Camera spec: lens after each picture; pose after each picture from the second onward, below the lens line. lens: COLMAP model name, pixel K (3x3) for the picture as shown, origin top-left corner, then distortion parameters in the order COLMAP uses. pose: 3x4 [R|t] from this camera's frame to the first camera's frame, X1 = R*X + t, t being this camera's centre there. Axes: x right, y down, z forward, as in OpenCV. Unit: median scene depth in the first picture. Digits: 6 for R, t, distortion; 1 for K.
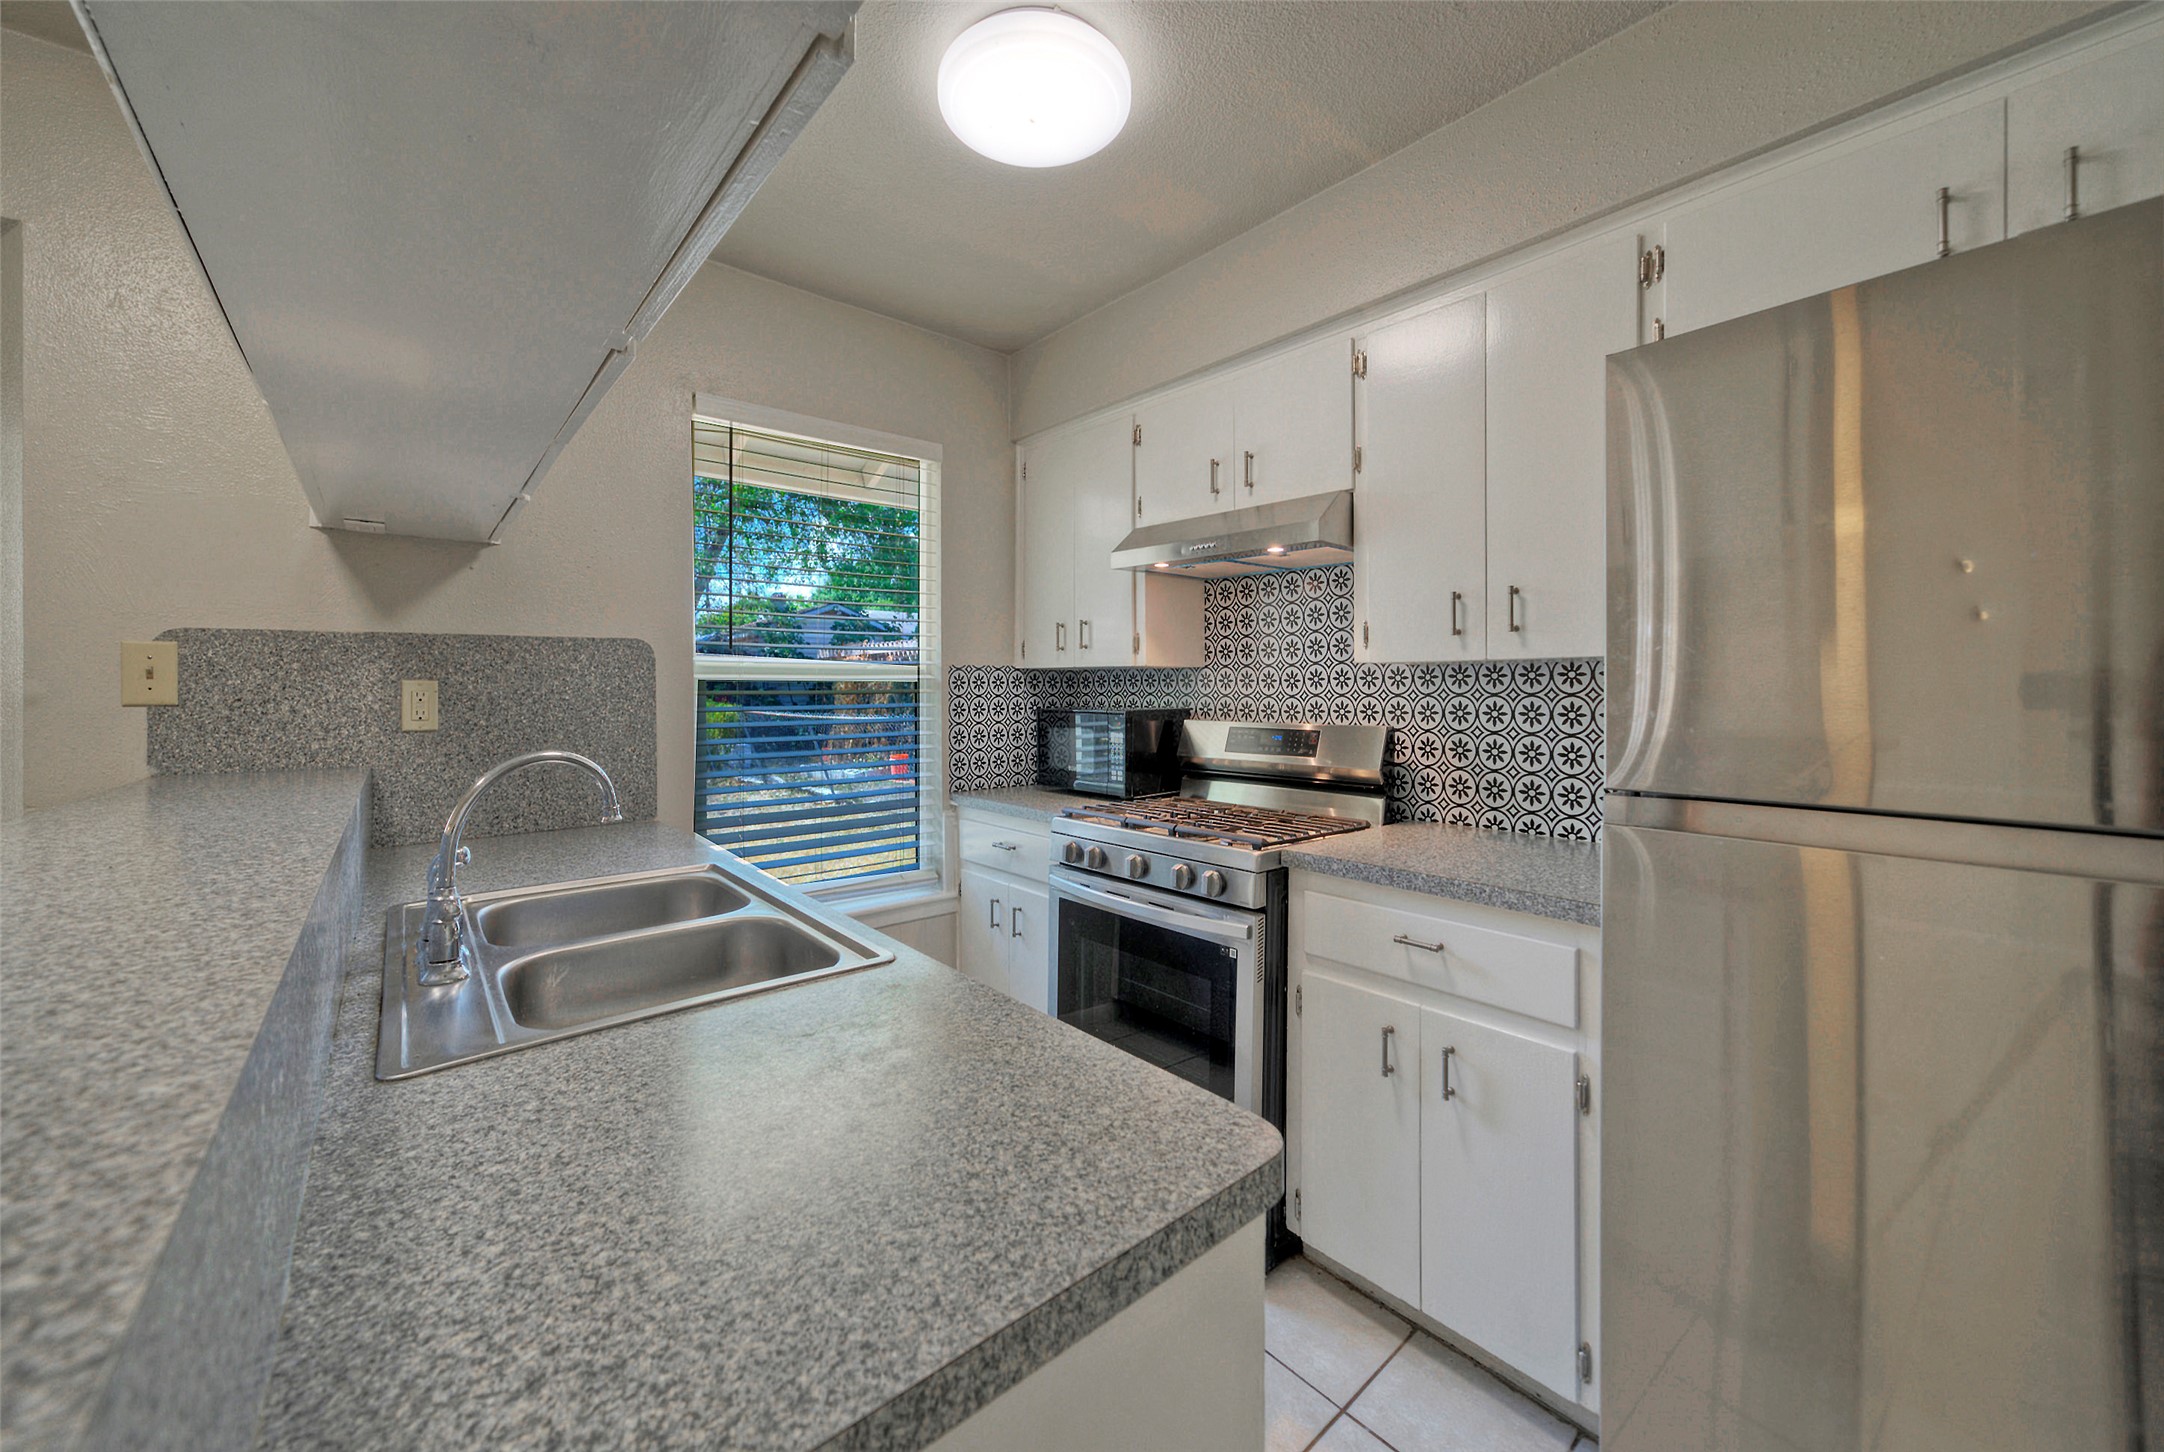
lens RADIAL K [[801.1, 0, 1096.7], [0, 801.1, 704.2], [0, 0, 1]] dist [-0.007539, 0.000430]
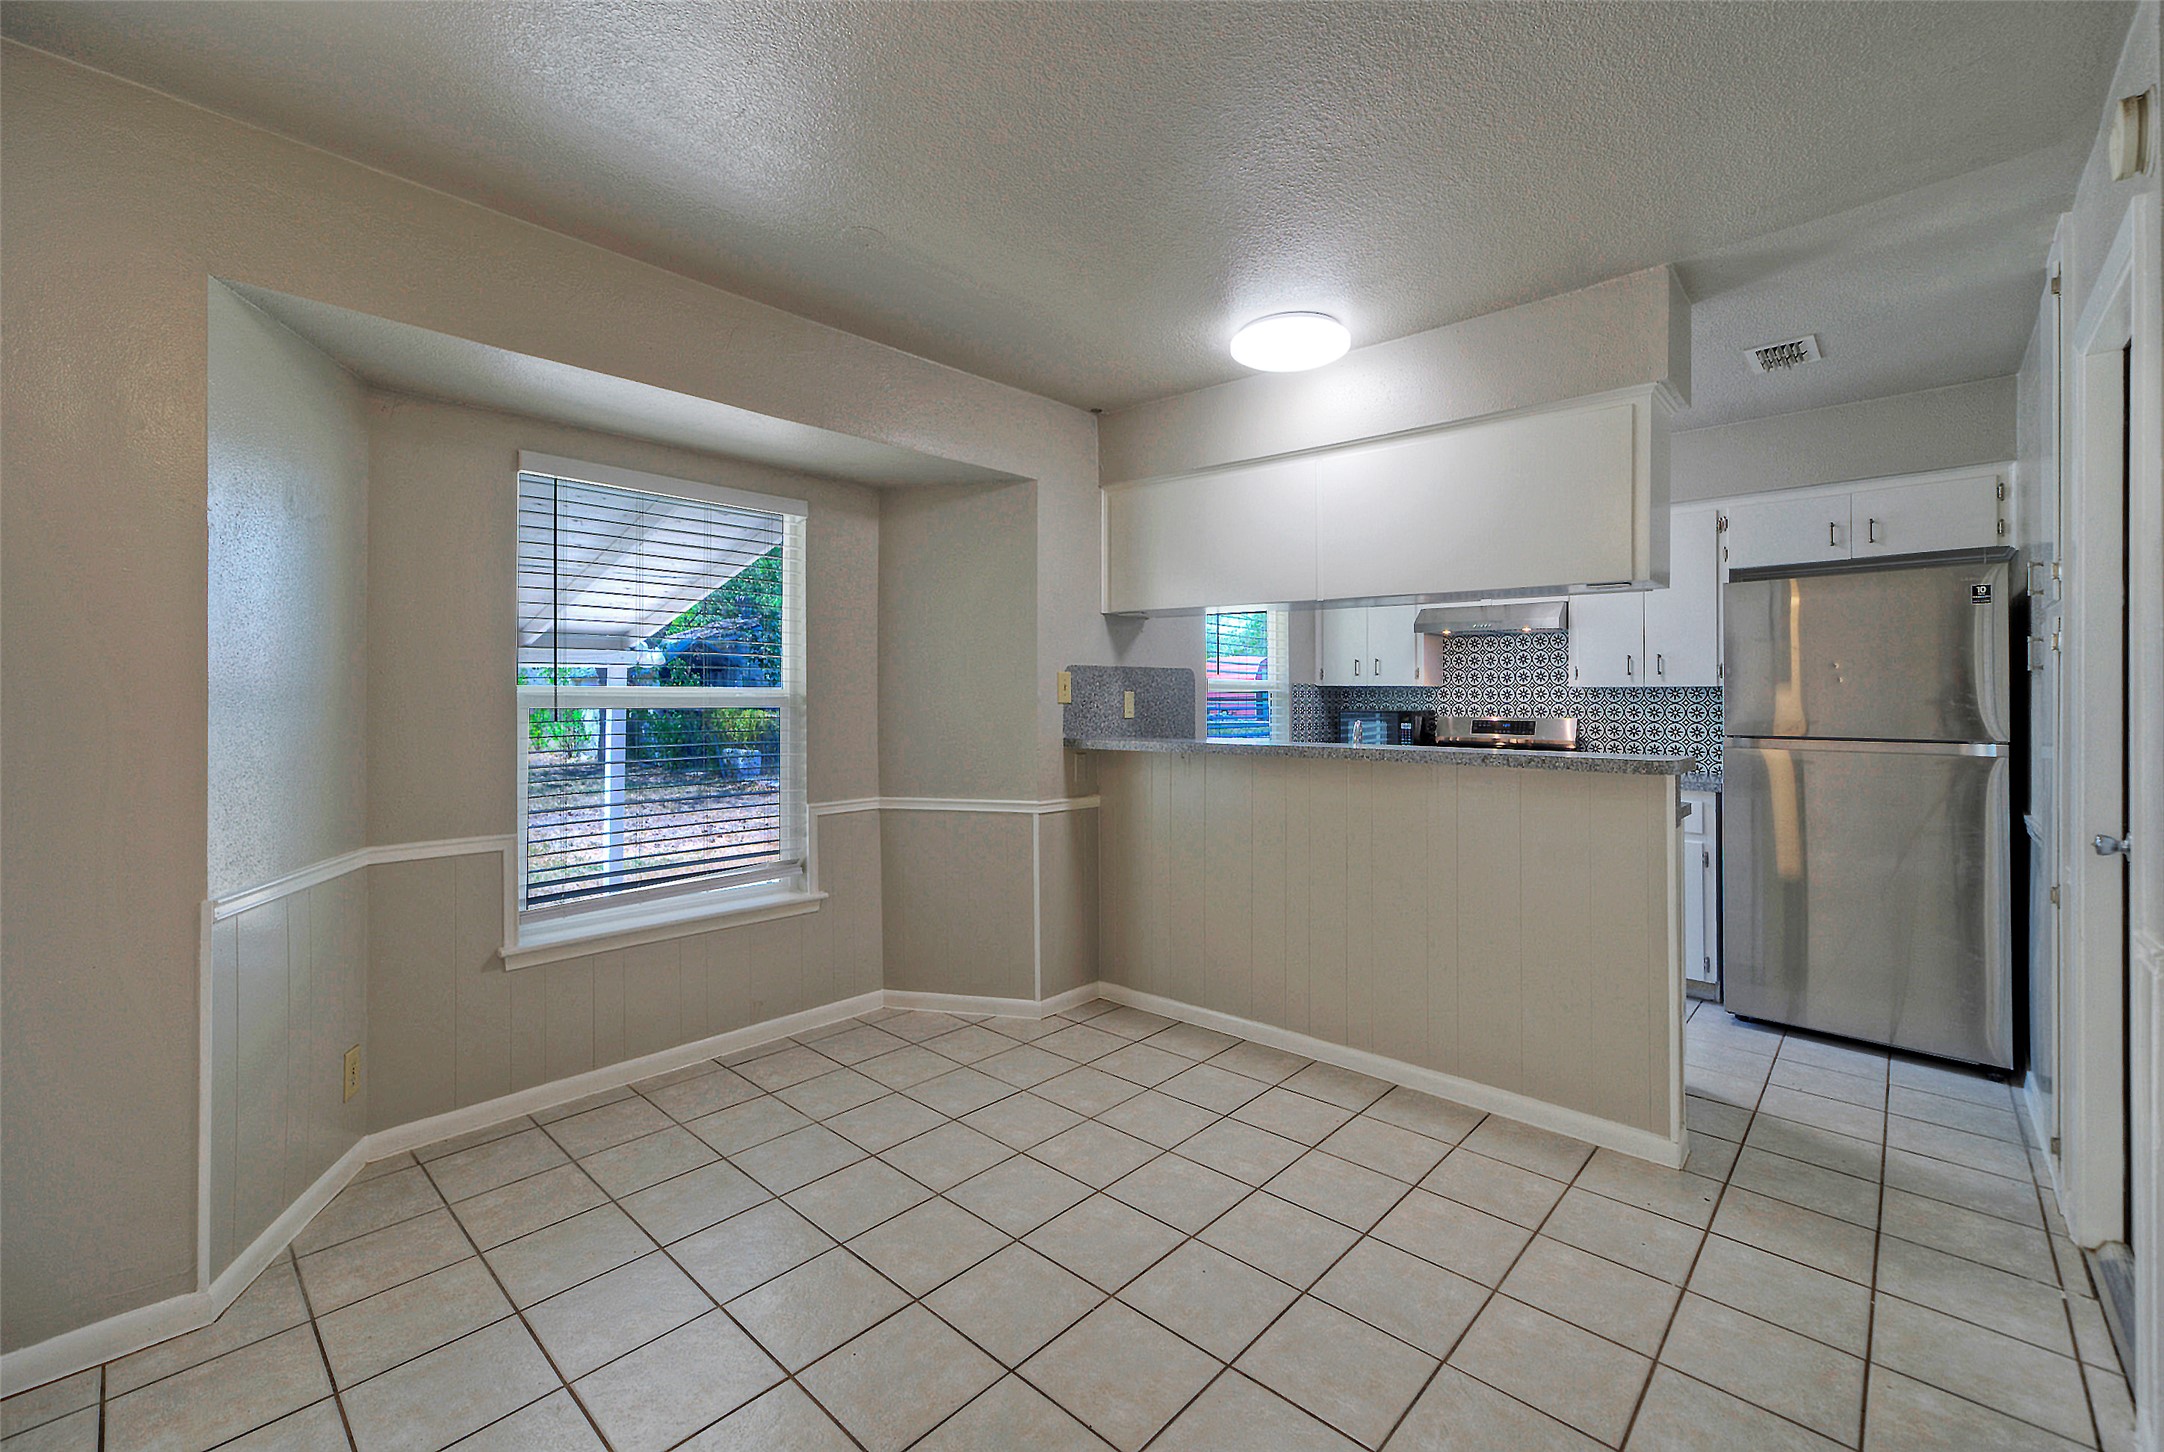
lens RADIAL K [[890.2, 0, 1065.1], [0, 890.2, 701.4], [0, 0, 1]] dist [-0.011796, 0.000147]
pose [[0.994733, 0.007025, 0.102258, -1.185388], [-0.005511, 0.999871, -0.015079, 0.027608], [-0.102351, 0.014436, 0.994644, -1.108268]]
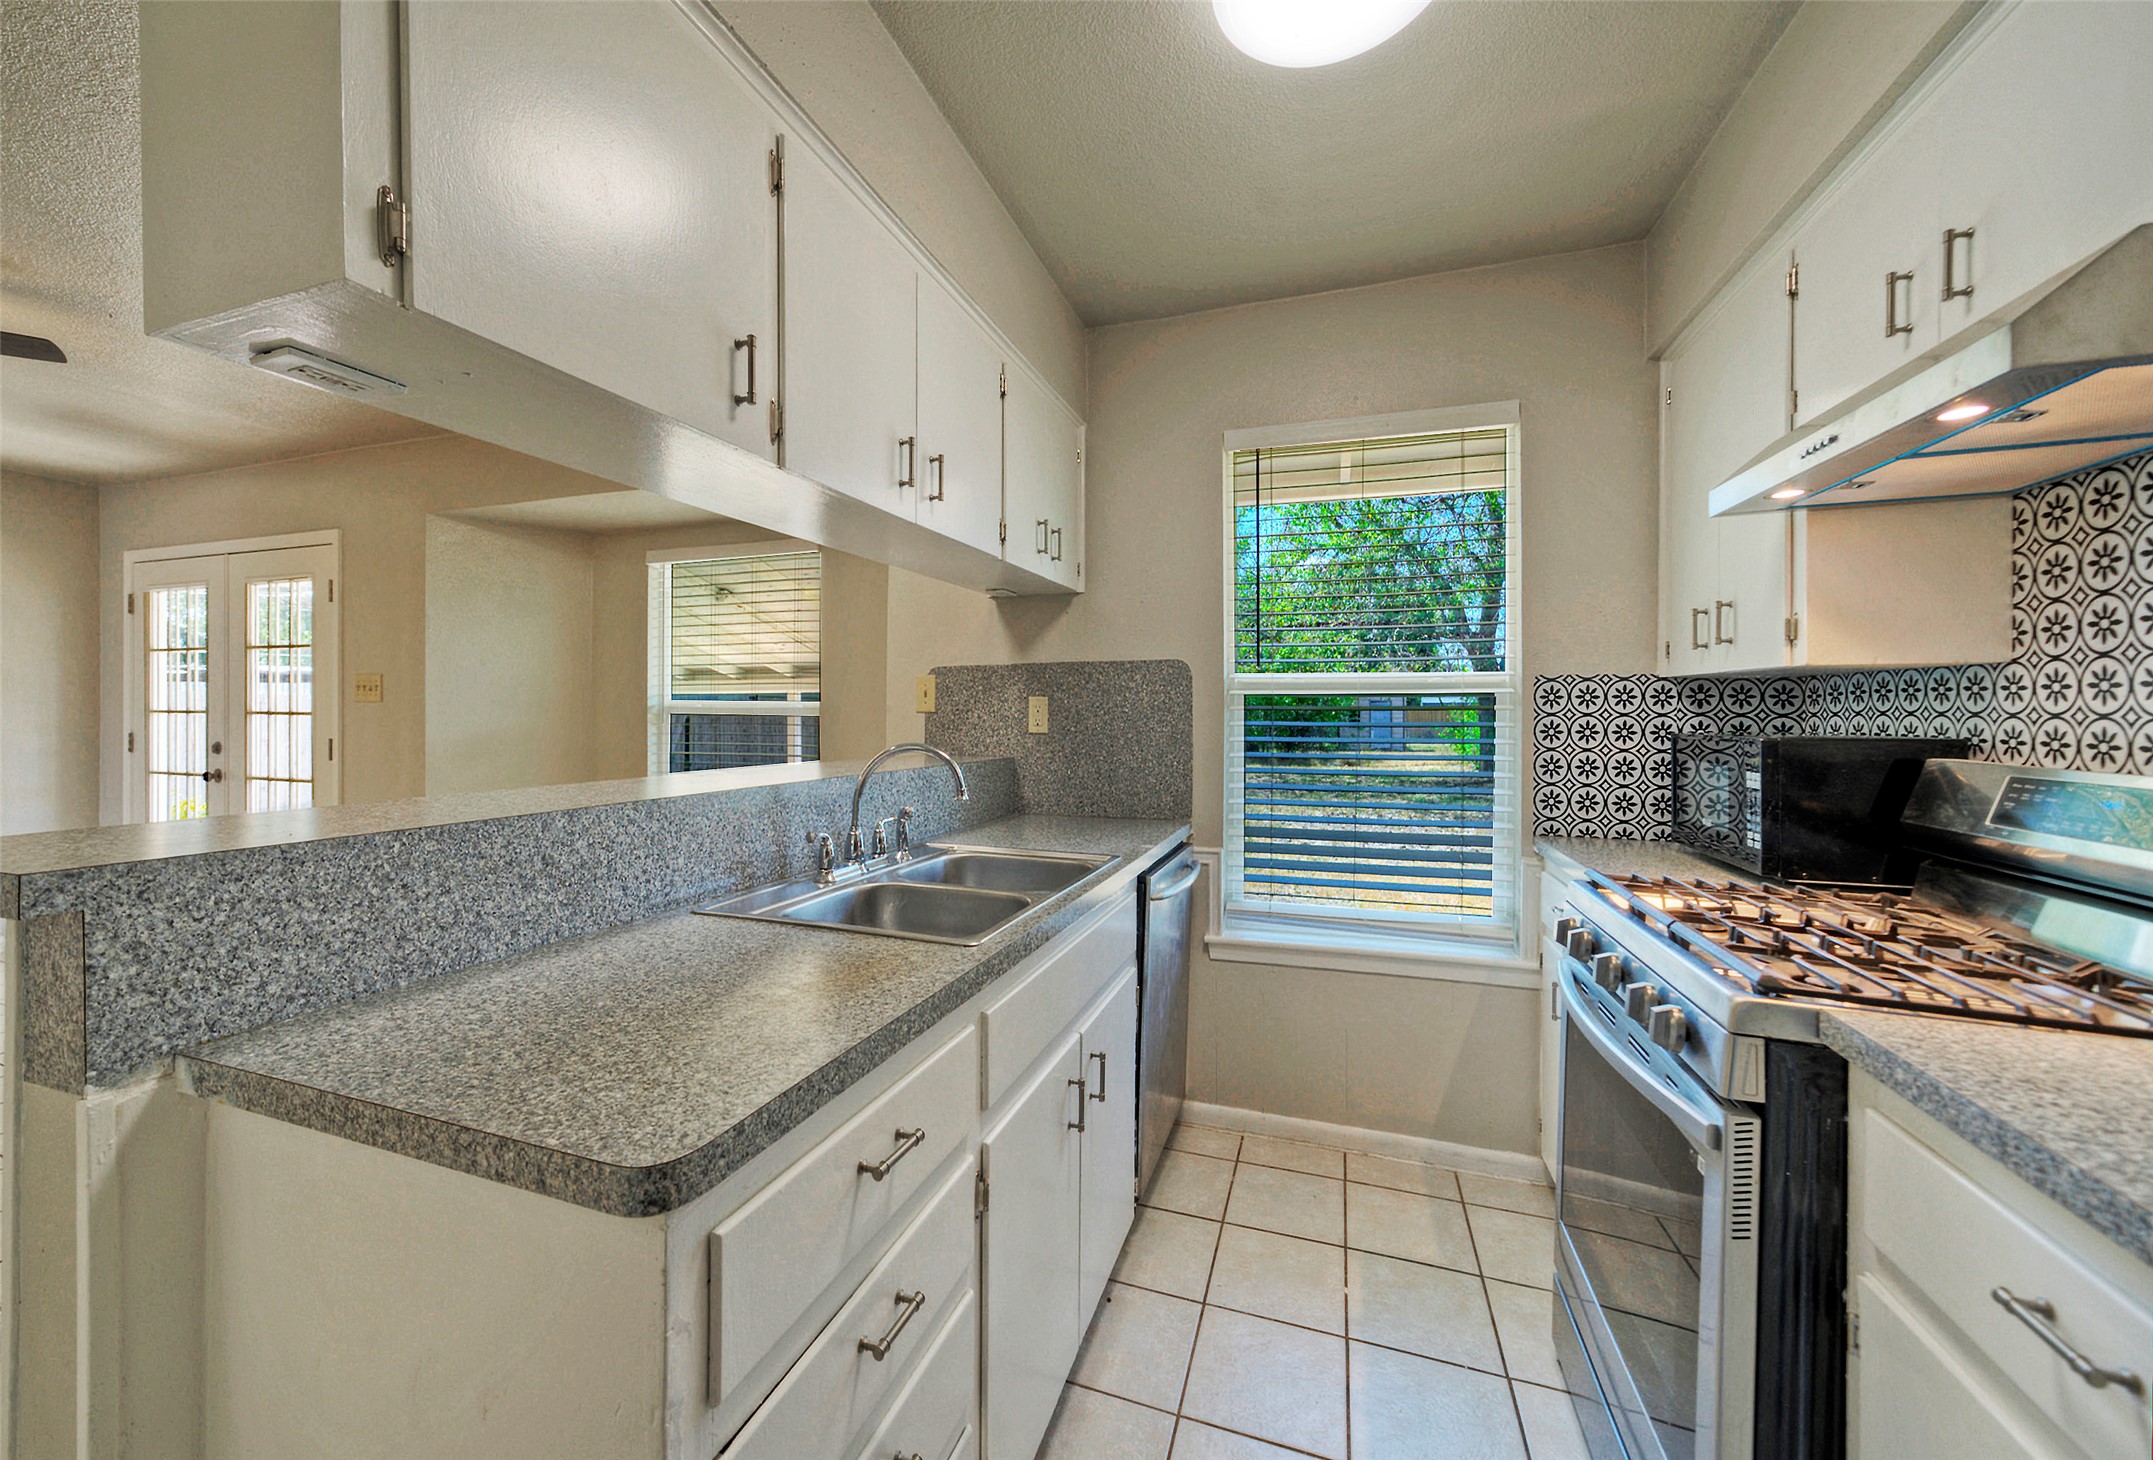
lens RADIAL K [[817.1, 0, 1093.3], [0, 817.1, 720.2], [0, 0, 1]] dist [-0.005361, 0.000700]
pose [[0.495898, 0.014510, -0.868260, 0.465885], [-0.022946, 0.999730, 0.003602, 0.004960], [0.868078, 0.018137, 0.496097, 0.345942]]
